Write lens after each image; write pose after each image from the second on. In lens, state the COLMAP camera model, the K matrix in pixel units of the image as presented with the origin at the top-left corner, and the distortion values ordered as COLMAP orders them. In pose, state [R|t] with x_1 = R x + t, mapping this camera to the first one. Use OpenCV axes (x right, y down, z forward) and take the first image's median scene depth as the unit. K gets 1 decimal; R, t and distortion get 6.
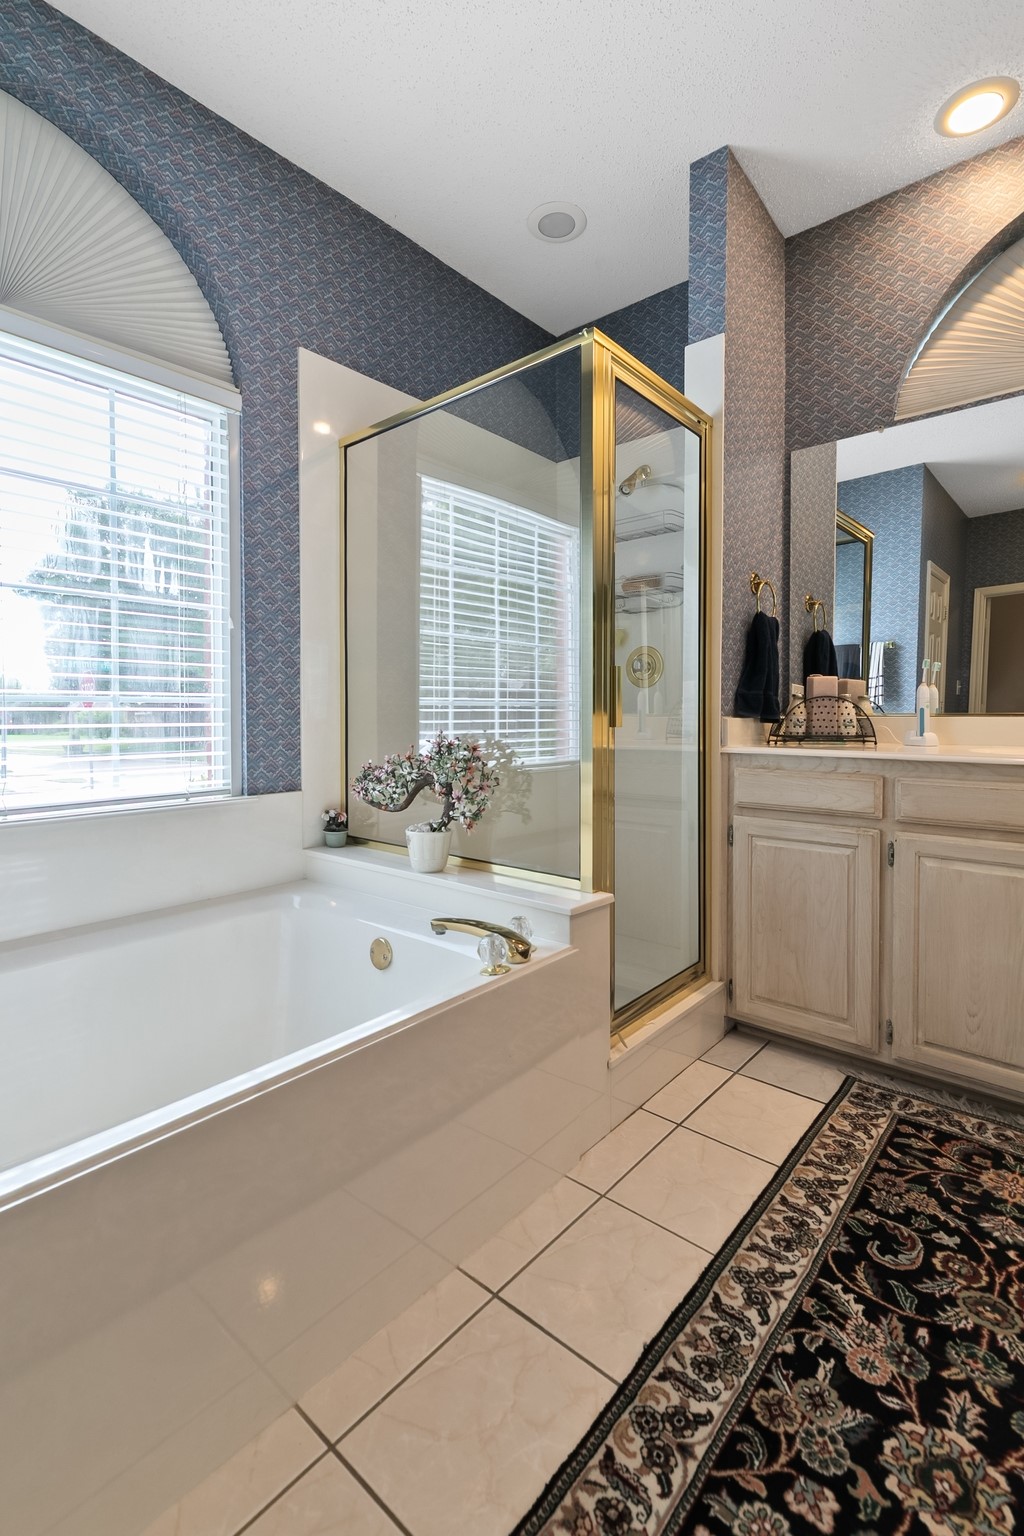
lens RADIAL K [[713.5, 0, 503.2], [0, 713.5, 720.7], [0, 0, 1]] dist [0.009413, -0.001050]
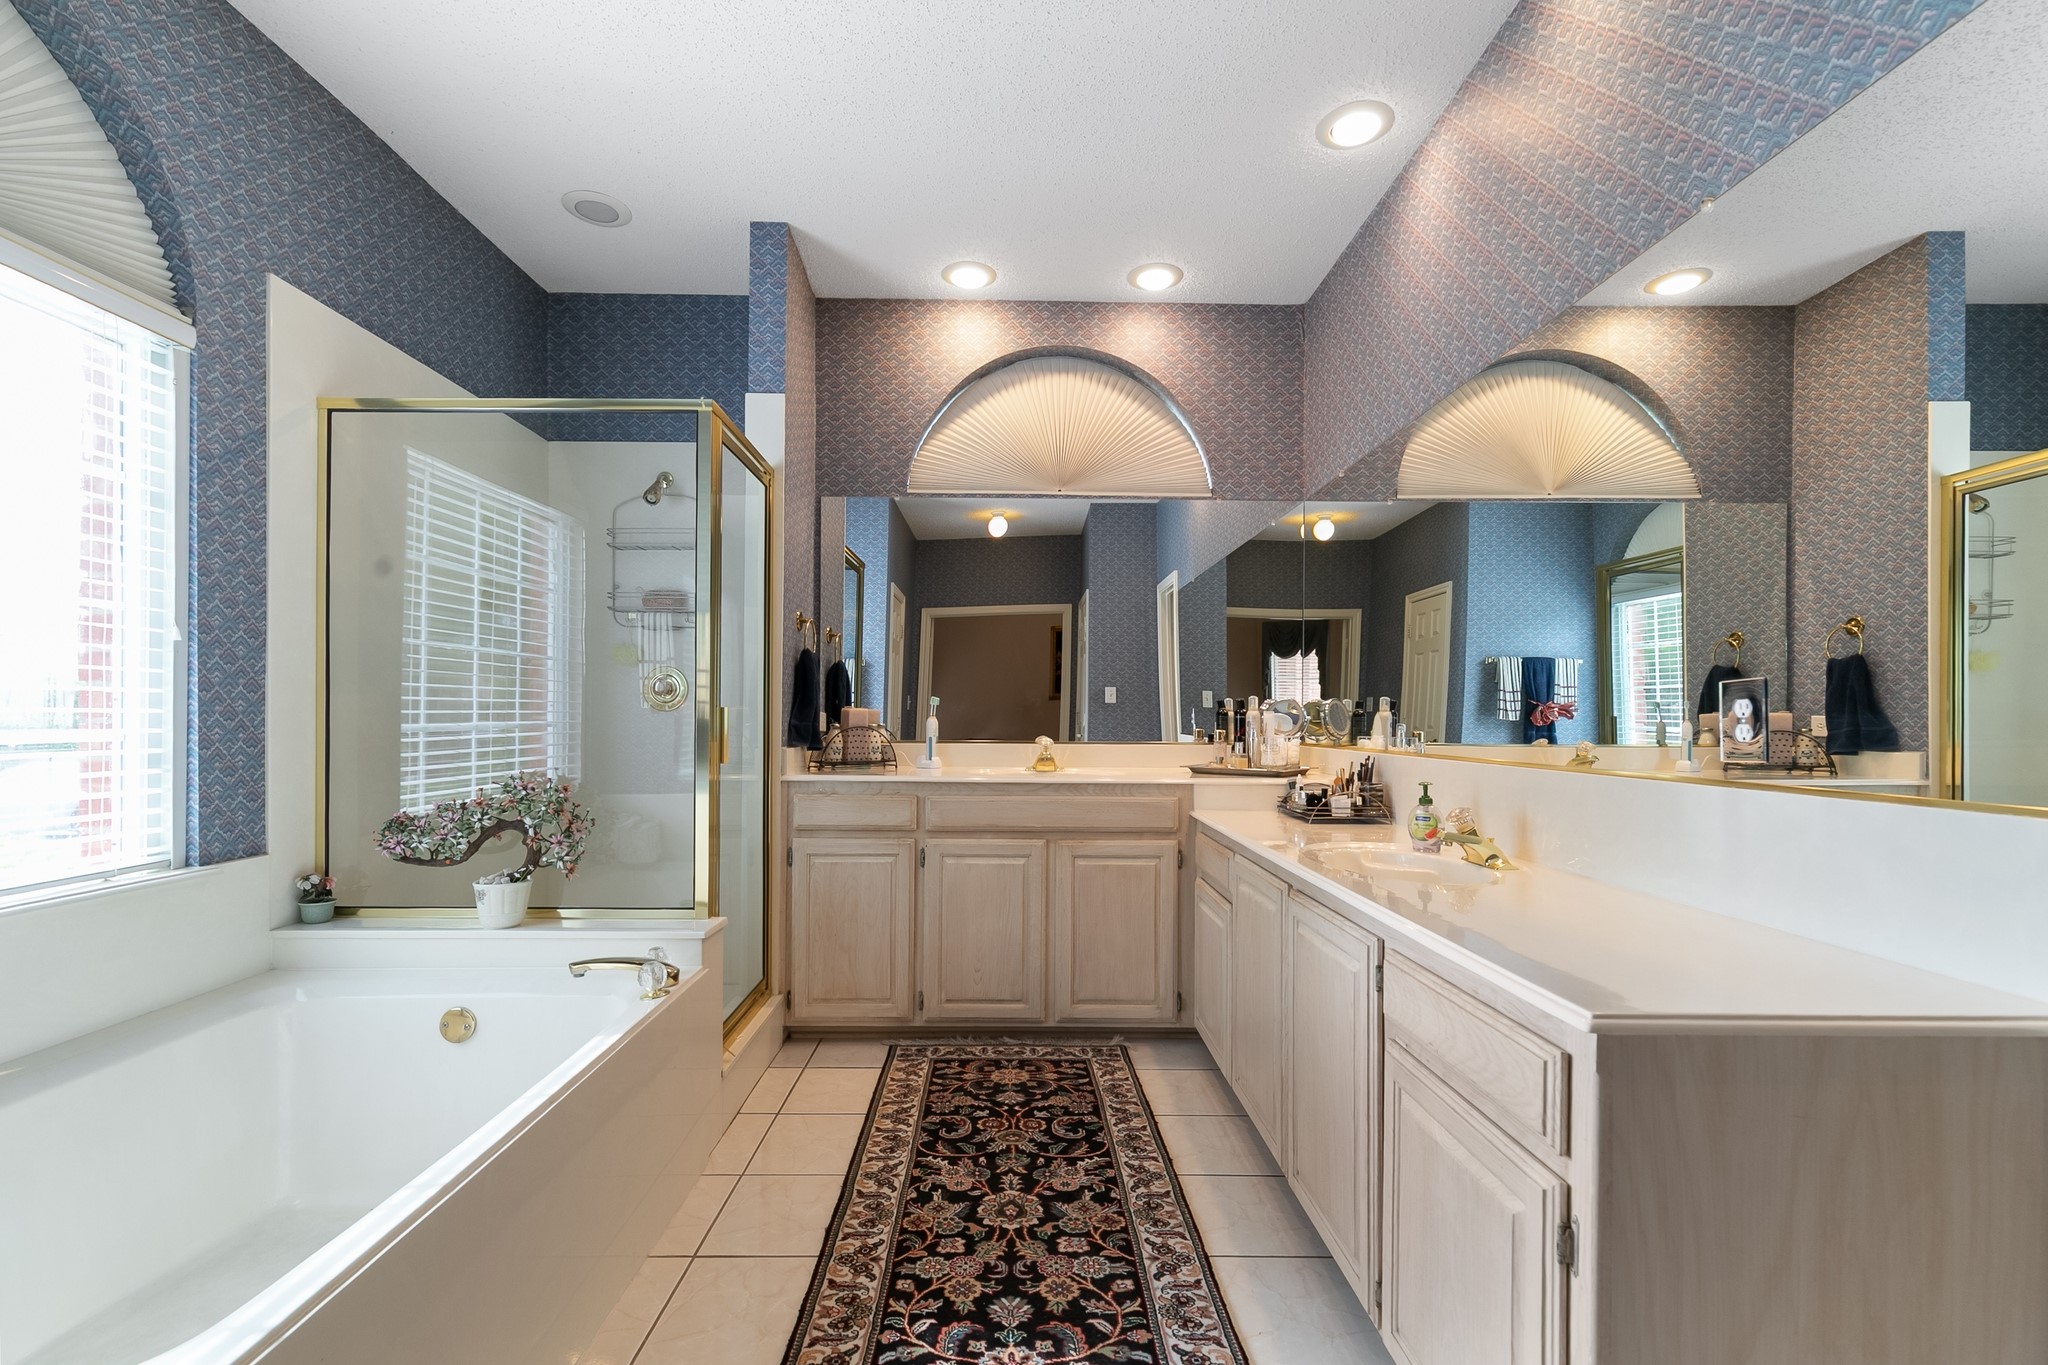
lens RADIAL K [[942.8, 0, 1019.7], [0, 942.8, 711.6], [0, 0, 1]] dist [0.014014, -0.000554]
pose [[0.745718, 0.007295, 0.666222, -0.403626], [0.000235, 0.999937, -0.011212, -0.046736], [-0.666261, 0.008517, 0.745670, -0.322453]]
